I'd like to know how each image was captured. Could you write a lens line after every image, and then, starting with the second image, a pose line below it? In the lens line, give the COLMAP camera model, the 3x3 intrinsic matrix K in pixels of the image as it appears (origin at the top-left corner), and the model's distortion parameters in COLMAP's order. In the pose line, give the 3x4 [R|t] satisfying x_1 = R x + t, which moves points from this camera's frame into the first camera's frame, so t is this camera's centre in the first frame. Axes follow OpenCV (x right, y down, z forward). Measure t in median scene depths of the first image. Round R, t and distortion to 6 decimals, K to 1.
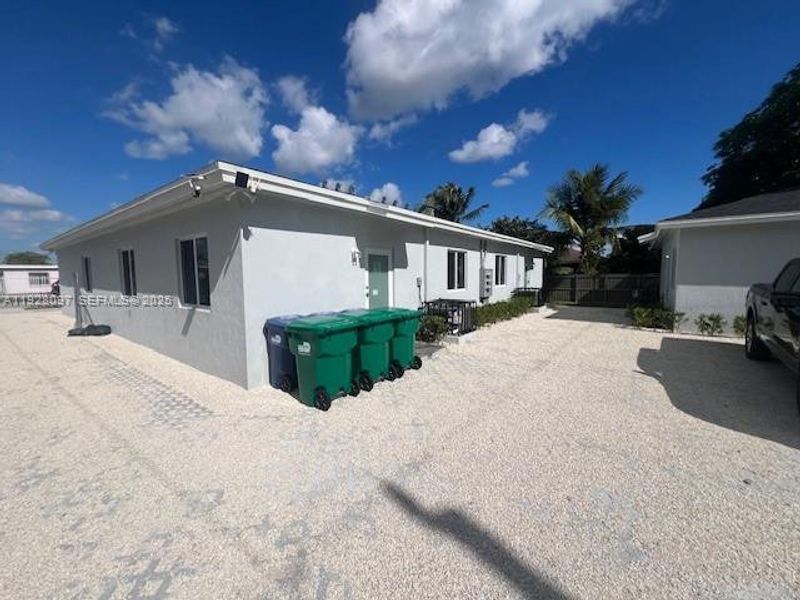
lens RADIAL K [[319.4, 0, 400.0], [0, 319.4, 300.0], [0, 0, 1]] dist [0.001872, -0.000117]
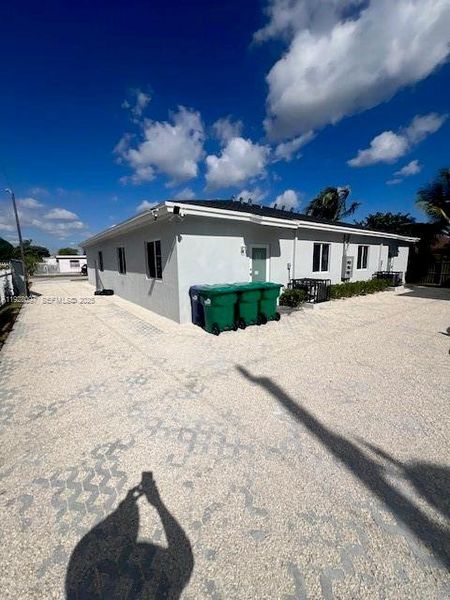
lens RADIAL K [[239.5, 0, 225.0], [0, 239.5, 300.0], [0, 0, 1]] dist [0.001872, -0.000117]
pose [[0.959585, 0.043235, -0.278077, 0.097750], [-0.020337, 0.996198, 0.084709, 0.012433], [0.280682, -0.075630, 0.956816, -0.155452]]
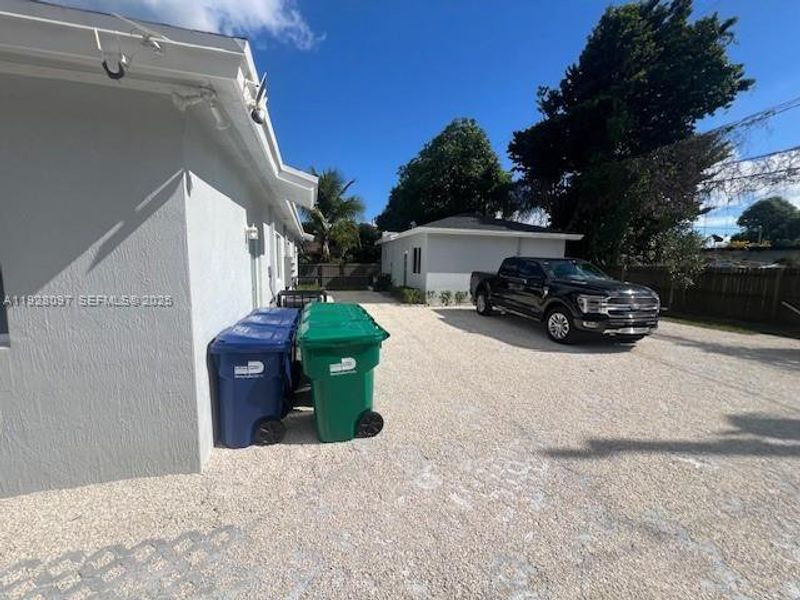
lens RADIAL K [[319.4, 0, 400.0], [0, 319.4, 300.0], [0, 0, 1]] dist [0.001872, -0.000117]
pose [[0.619162, -0.076085, 0.781568, -0.420342], [0.046019, 0.997100, 0.060610, -0.018949], [-0.783913, -0.001561, 0.620868, 0.243363]]
